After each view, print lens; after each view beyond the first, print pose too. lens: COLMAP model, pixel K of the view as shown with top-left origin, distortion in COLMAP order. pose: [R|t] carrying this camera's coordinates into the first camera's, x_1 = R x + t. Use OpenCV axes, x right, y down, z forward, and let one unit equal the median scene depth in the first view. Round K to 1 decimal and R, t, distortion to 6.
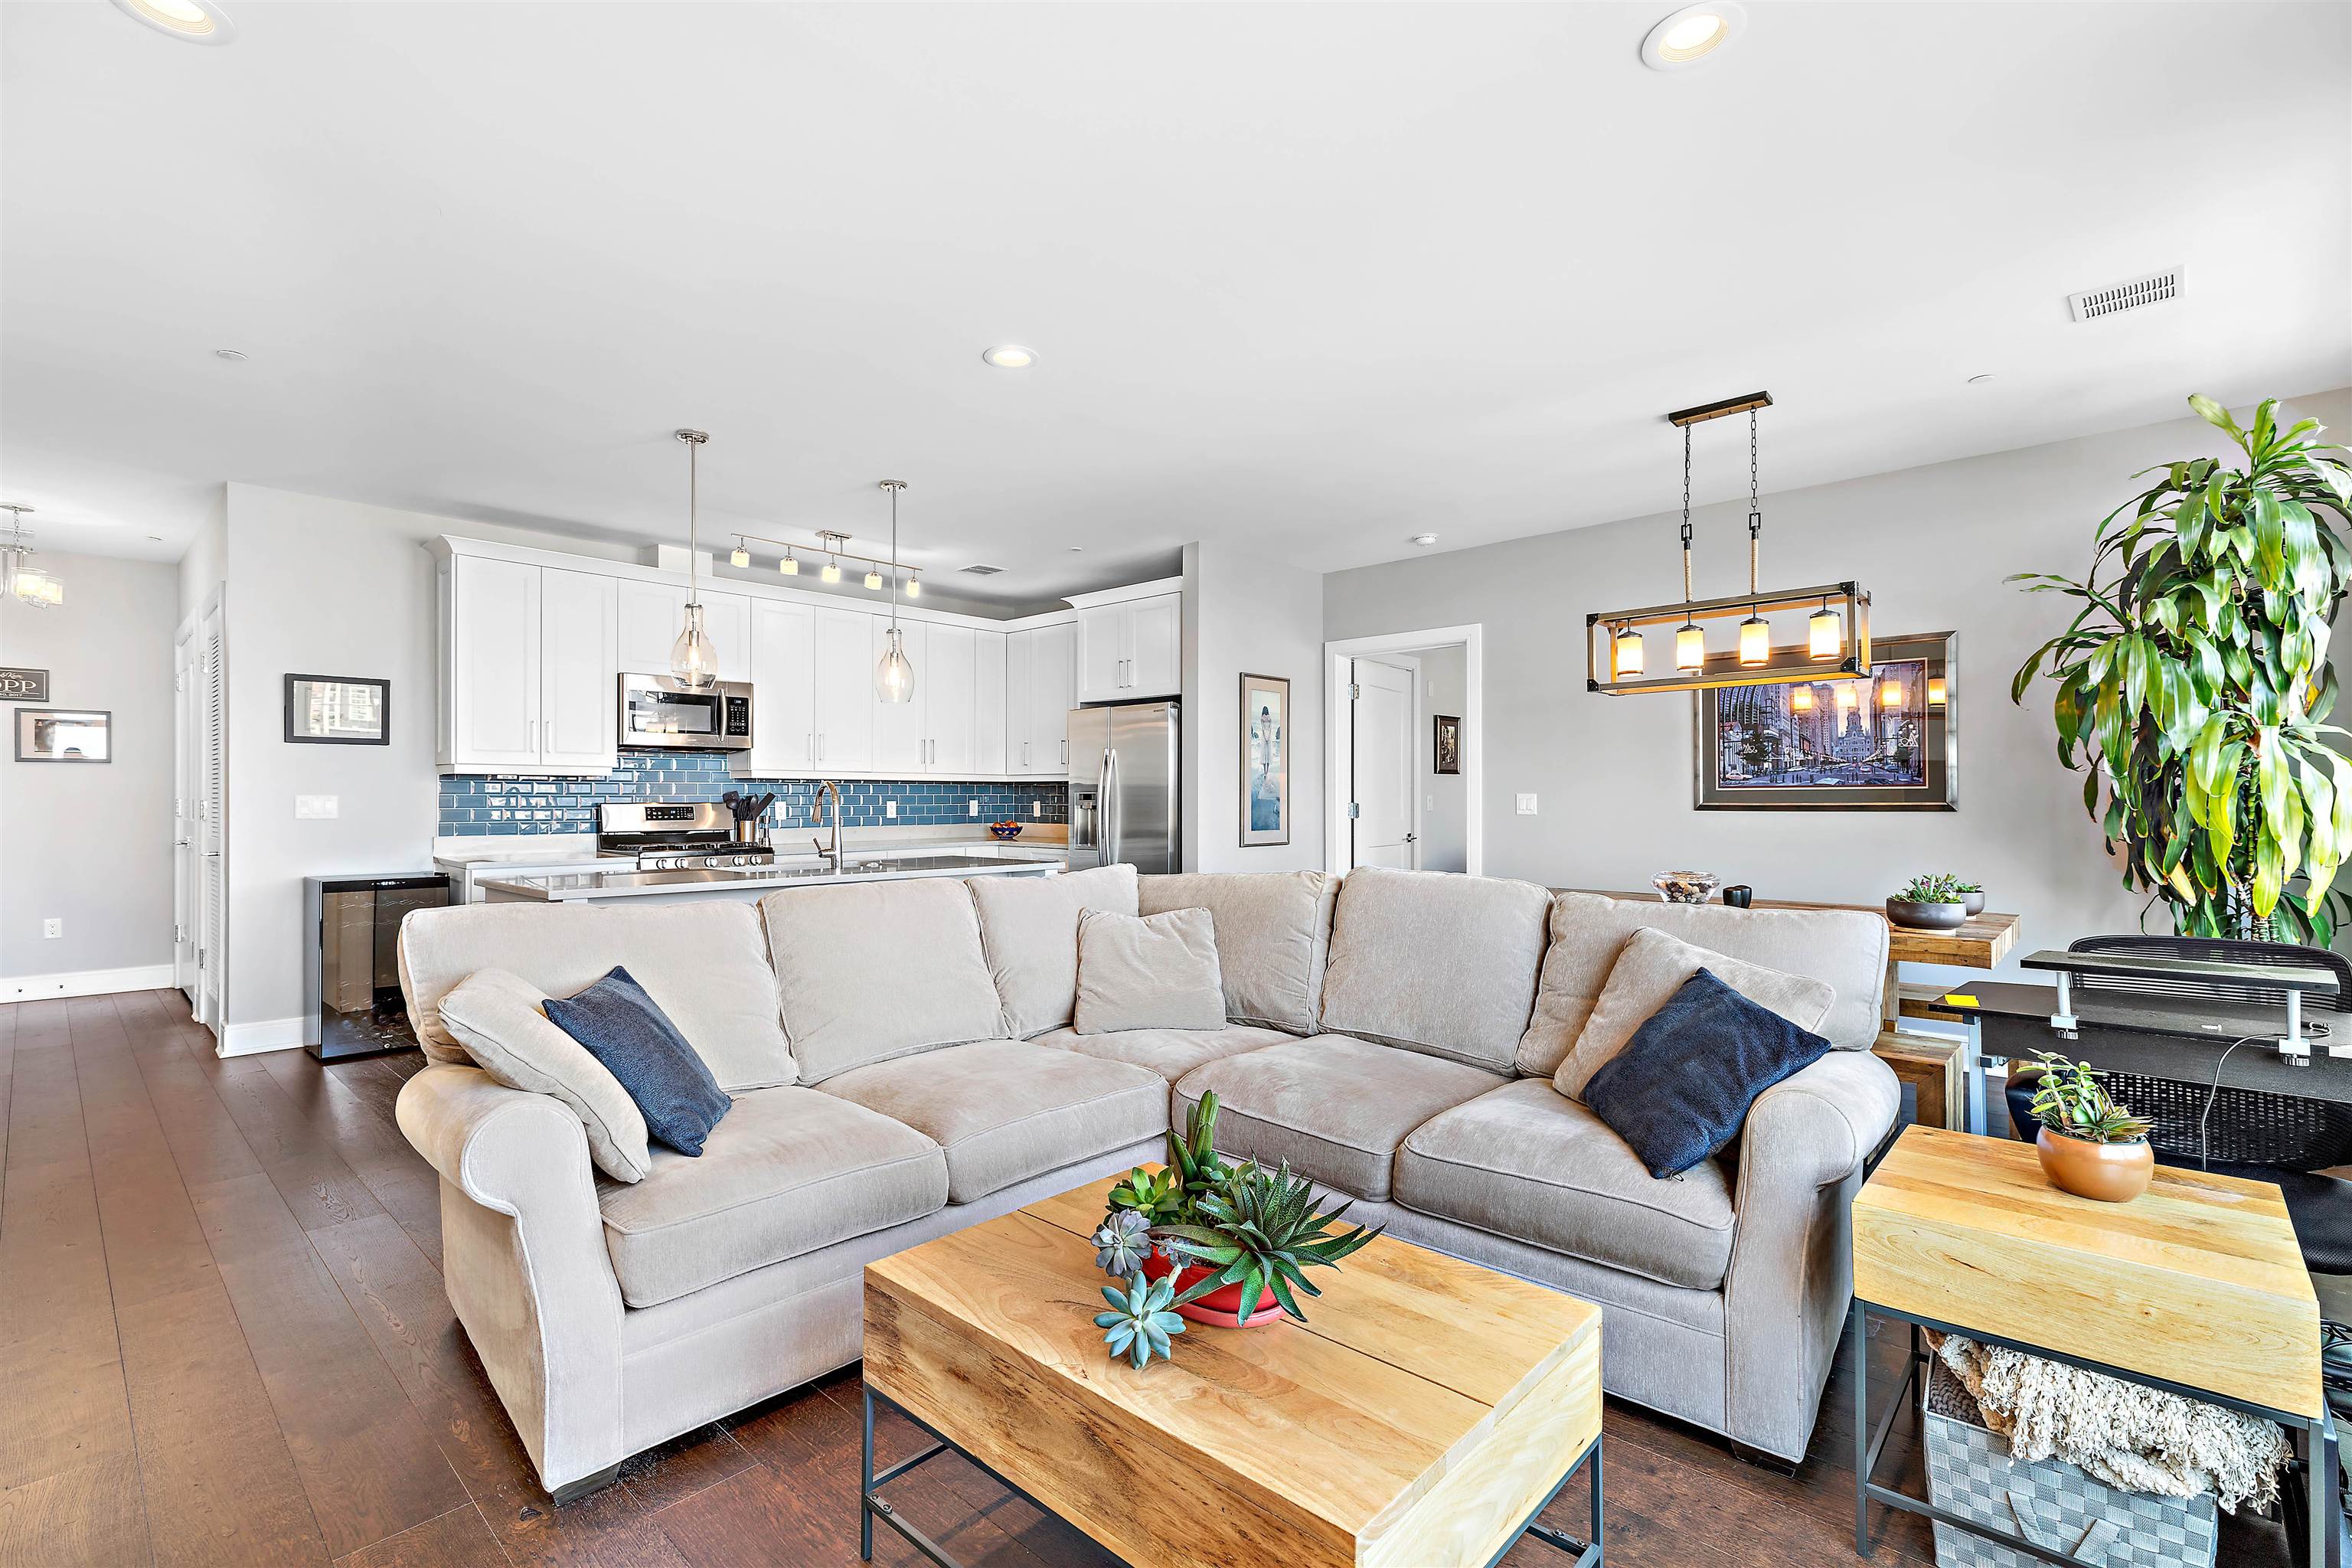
lens RADIAL K [[1043.1, 0, 1176.0], [0, 1043.1, 784.0], [0, 0, 1]] dist [0.001432, -0.000084]
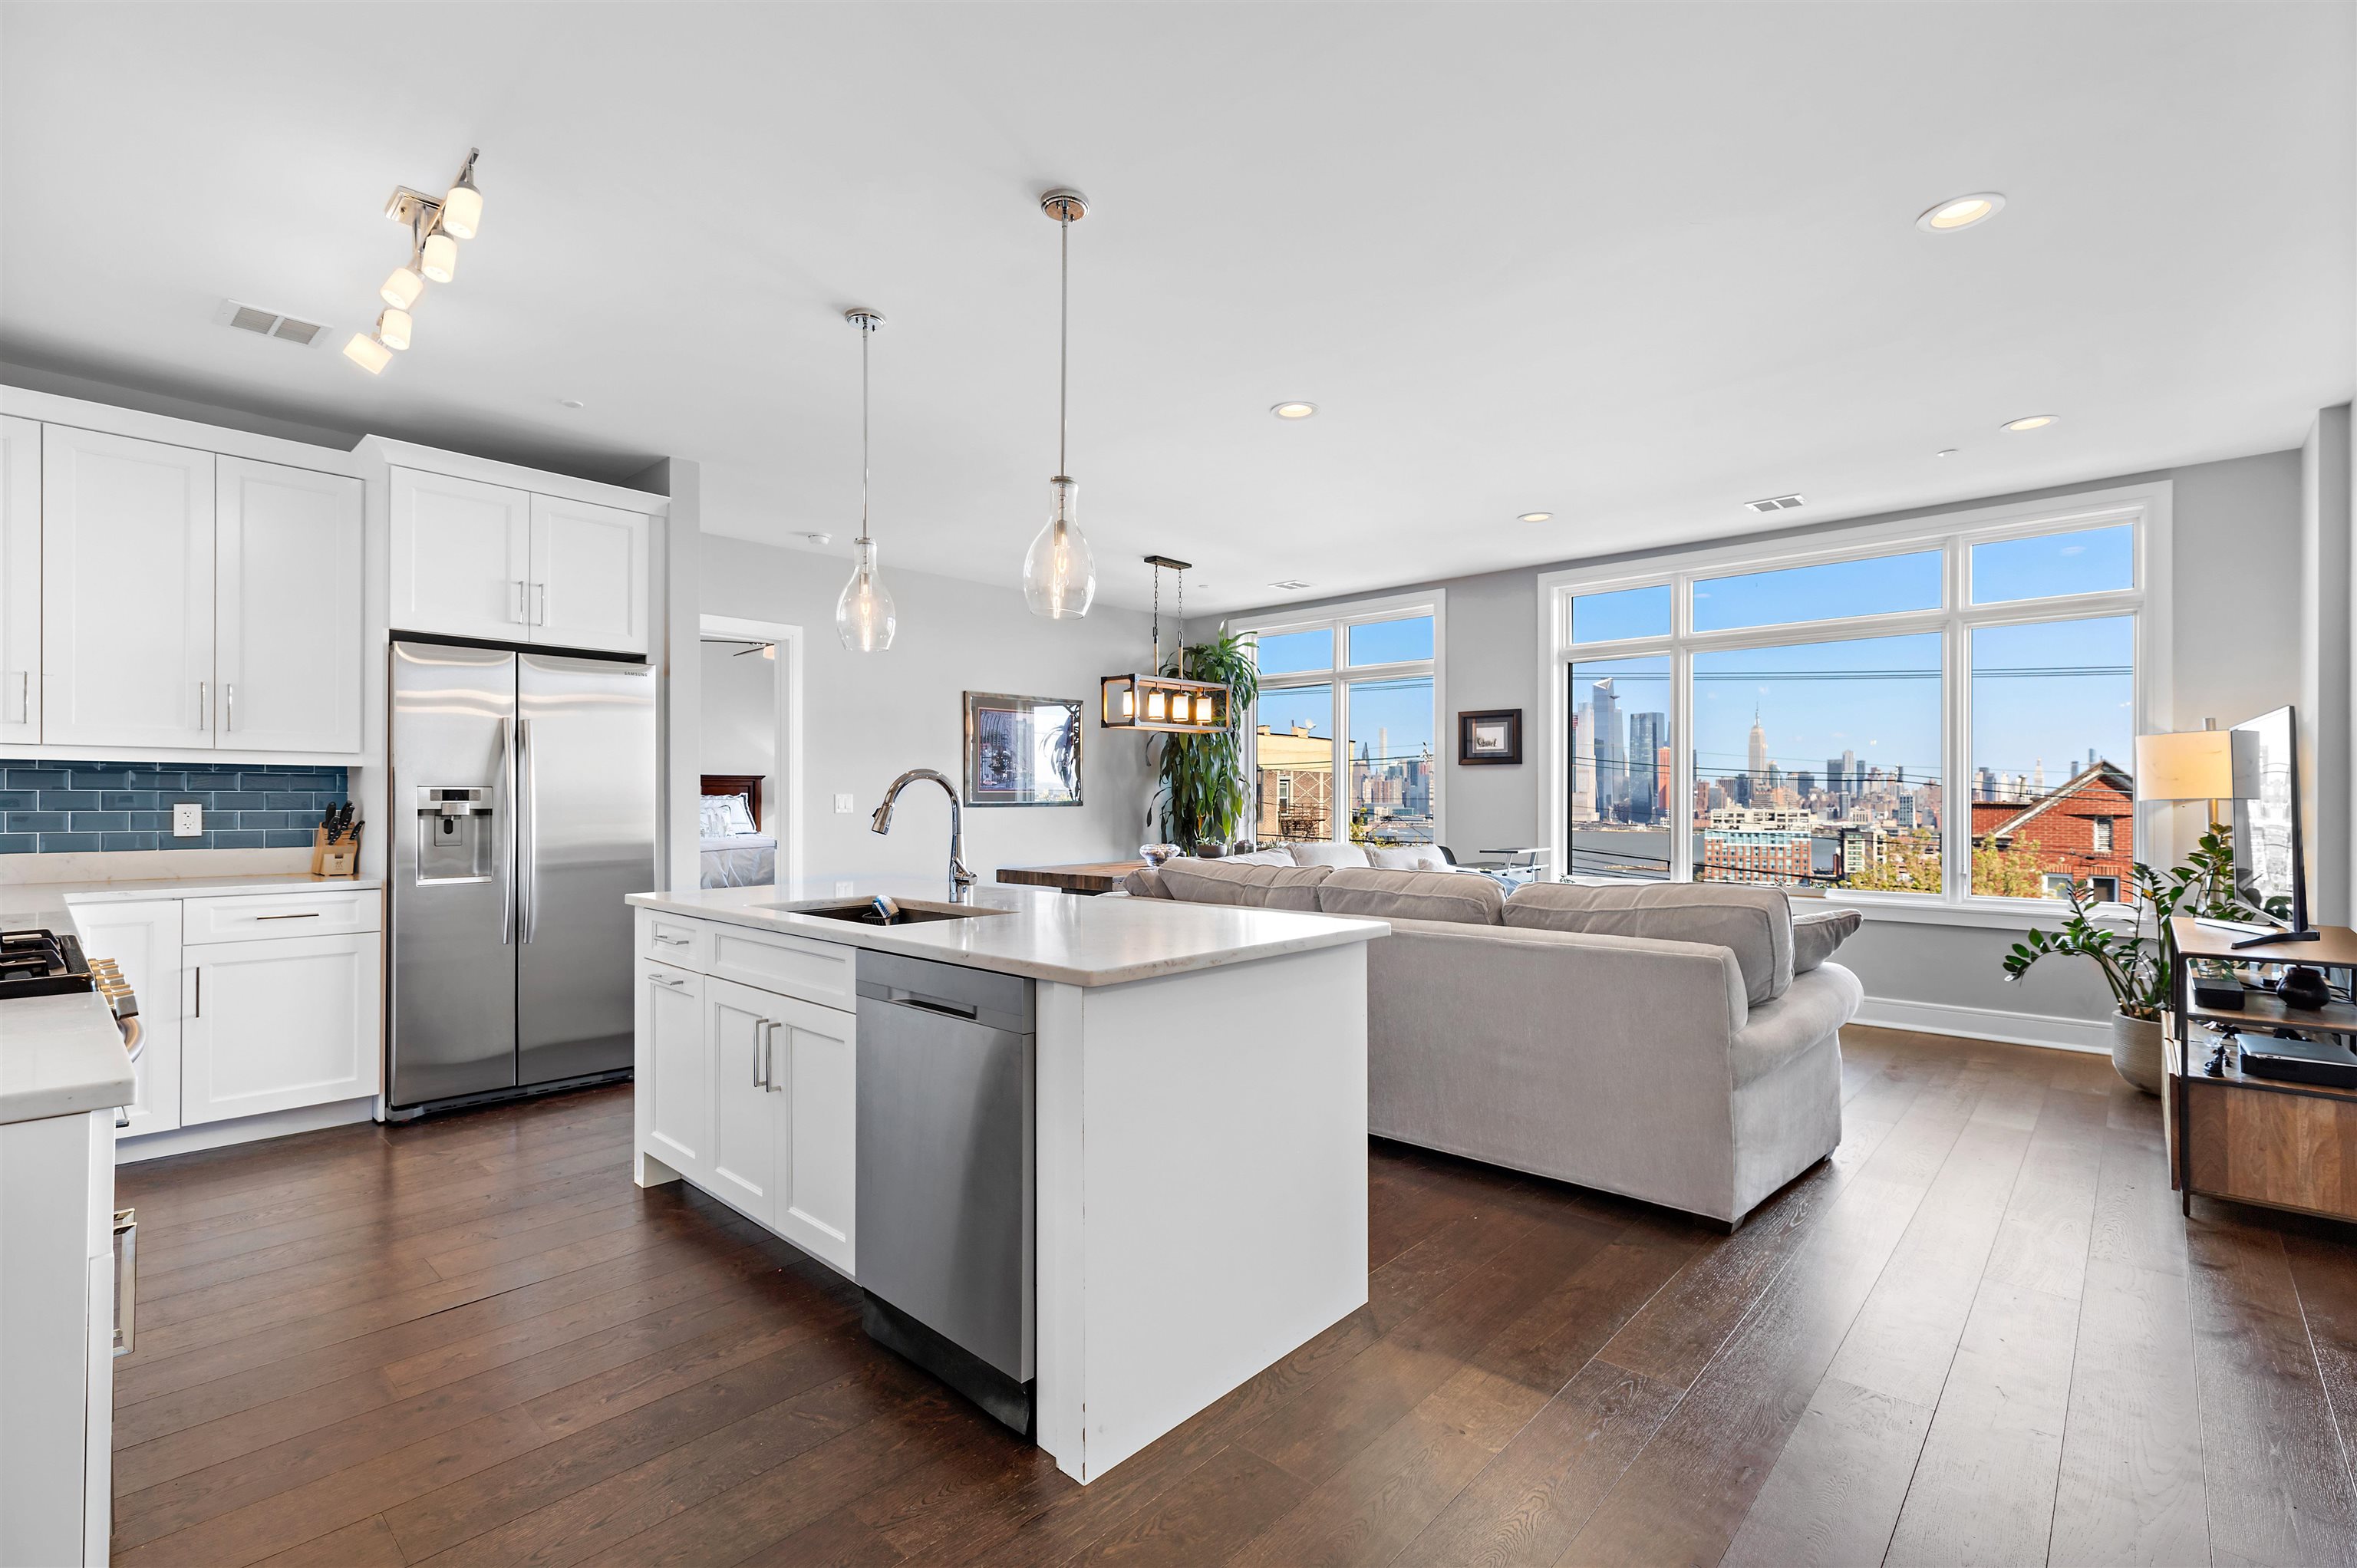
lens RADIAL K [[1076.1, 0, 1173.3], [0, 1076.1, 805.1], [0, 0, 1]] dist [0.007092, -0.000531]
pose [[-0.002600, -0.004461, 0.999987, -0.789275], [-0.010722, 0.999933, 0.004433, 0.012013], [-0.999939, -0.010710, -0.002648, 0.664062]]
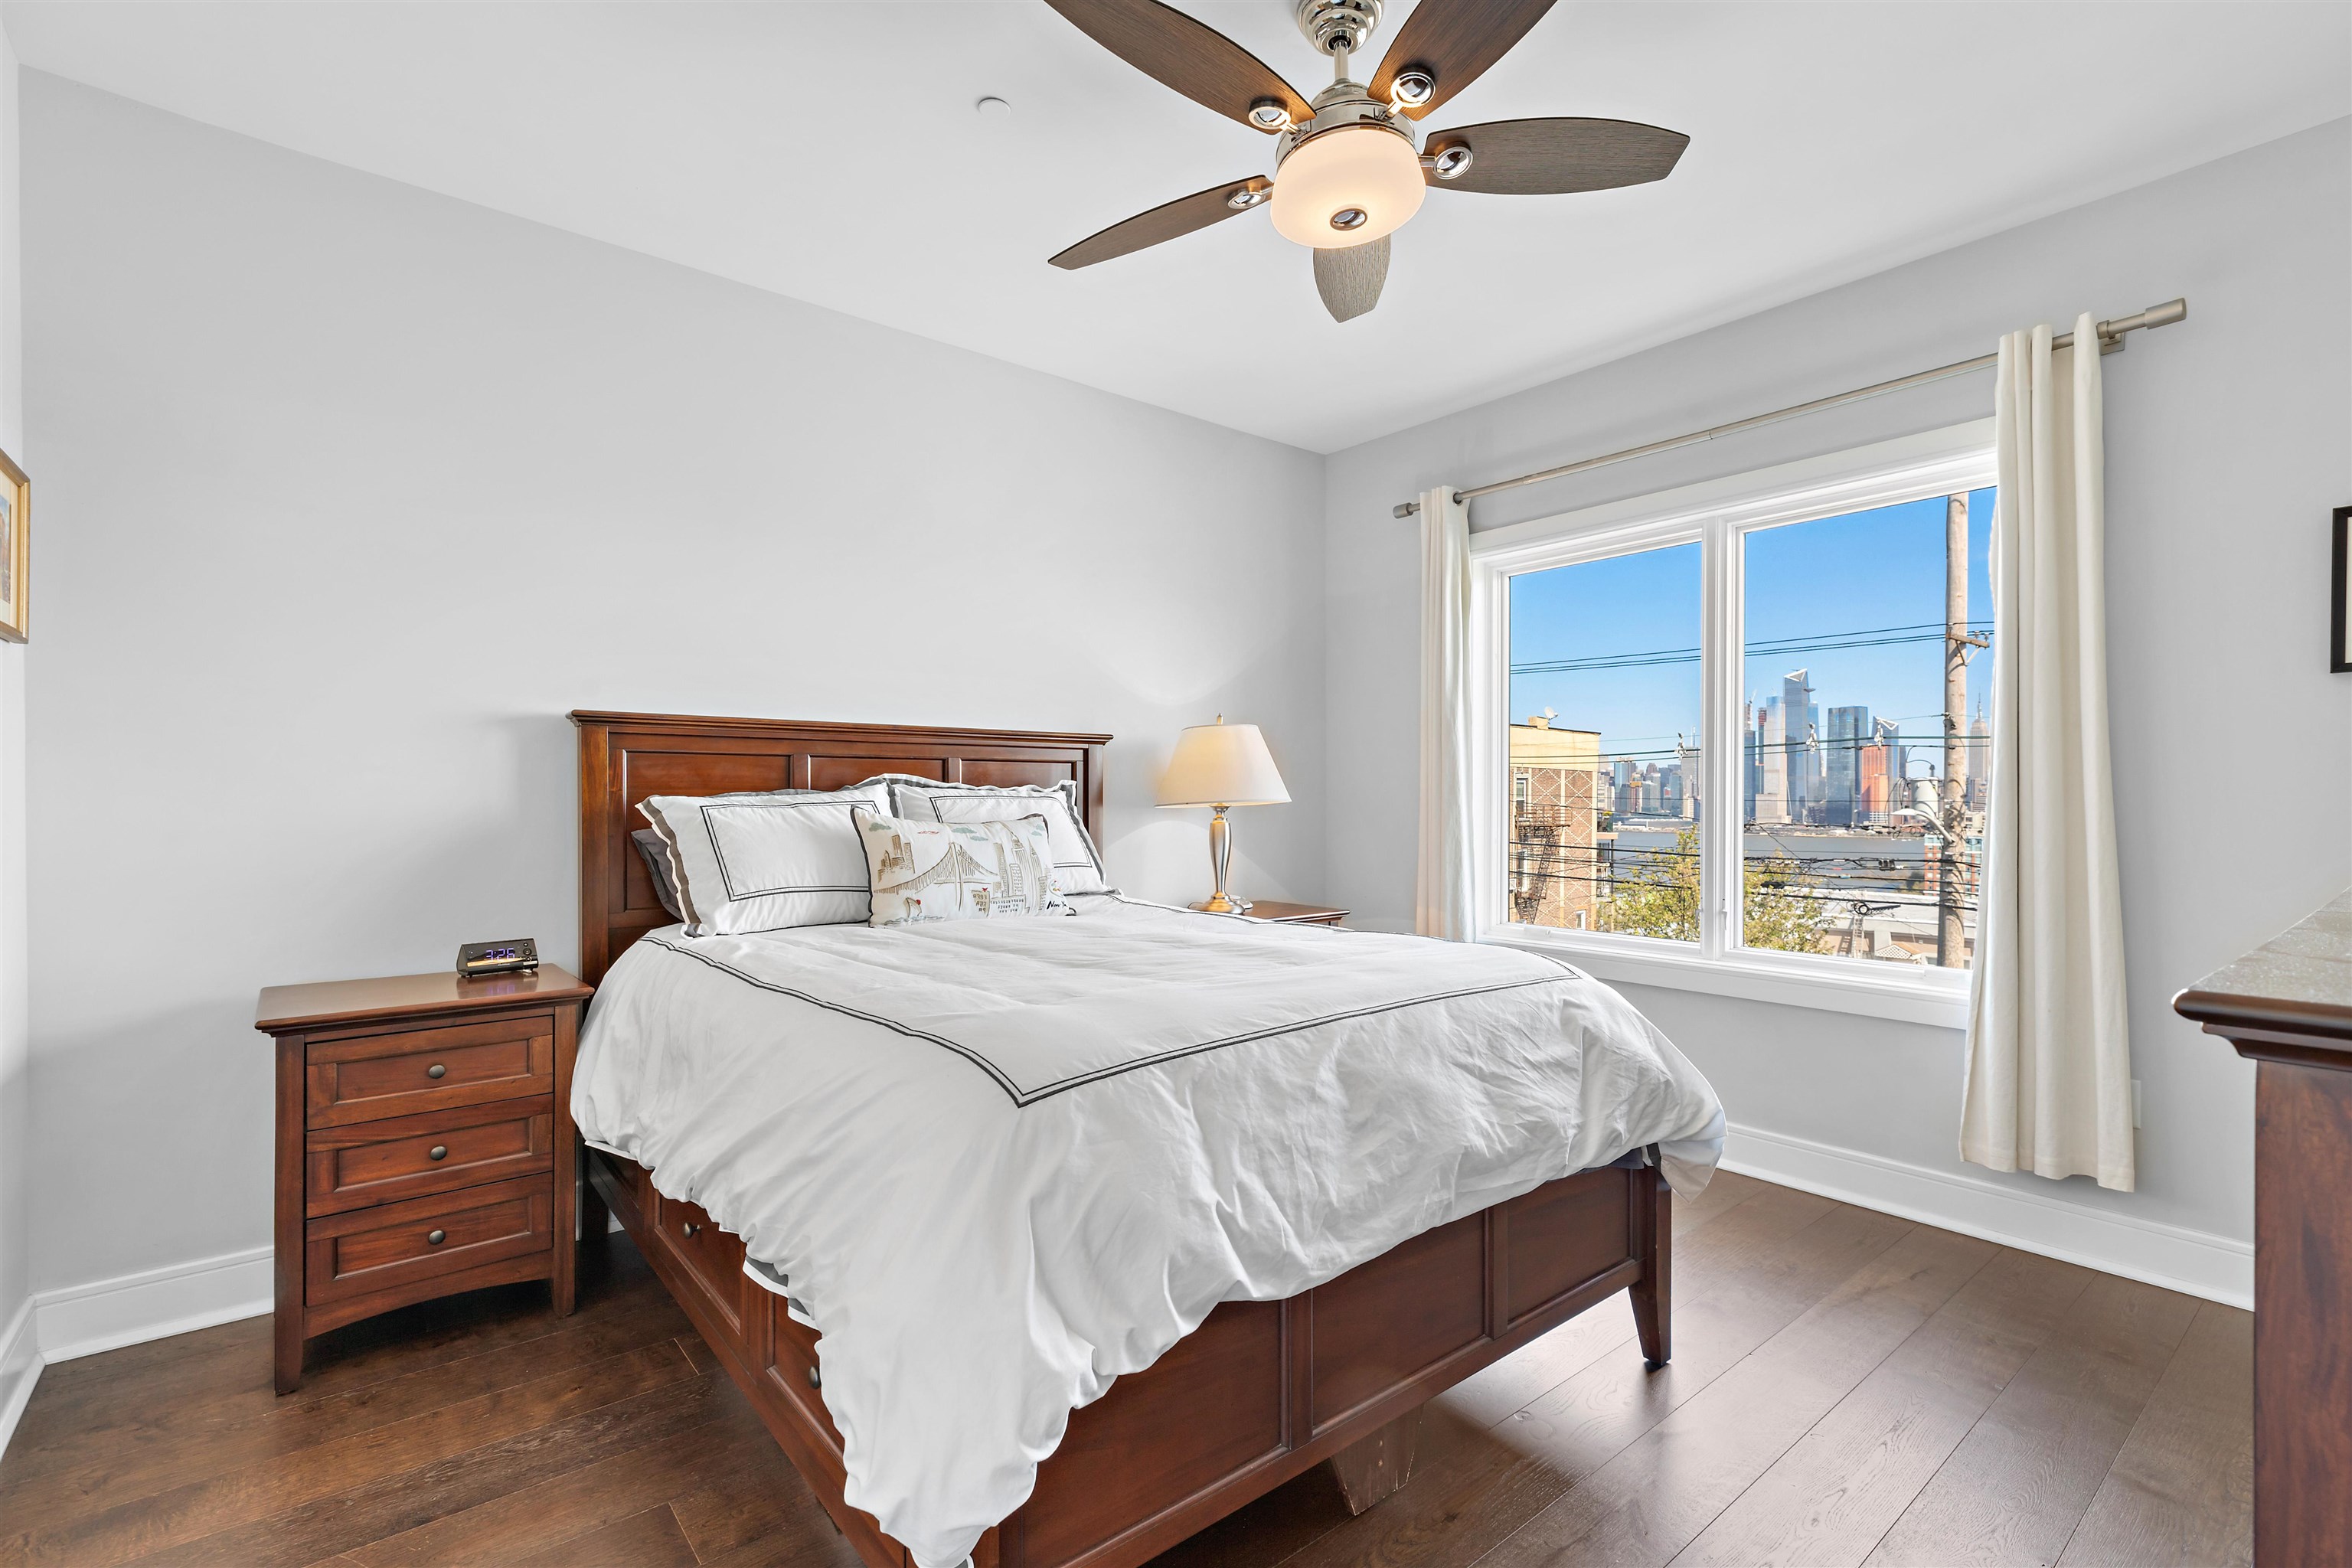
lens RADIAL K [[1073.9, 0, 1170.8], [0, 1073.9, 805.1], [0, 0, 1]] dist [0.007092, -0.000531]
pose [[0.131452, -0.002295, 0.991320, 0.300528], [-0.010137, 0.999942, 0.003659, 0.019392], [-0.991271, -0.010530, 0.131421, 1.195307]]
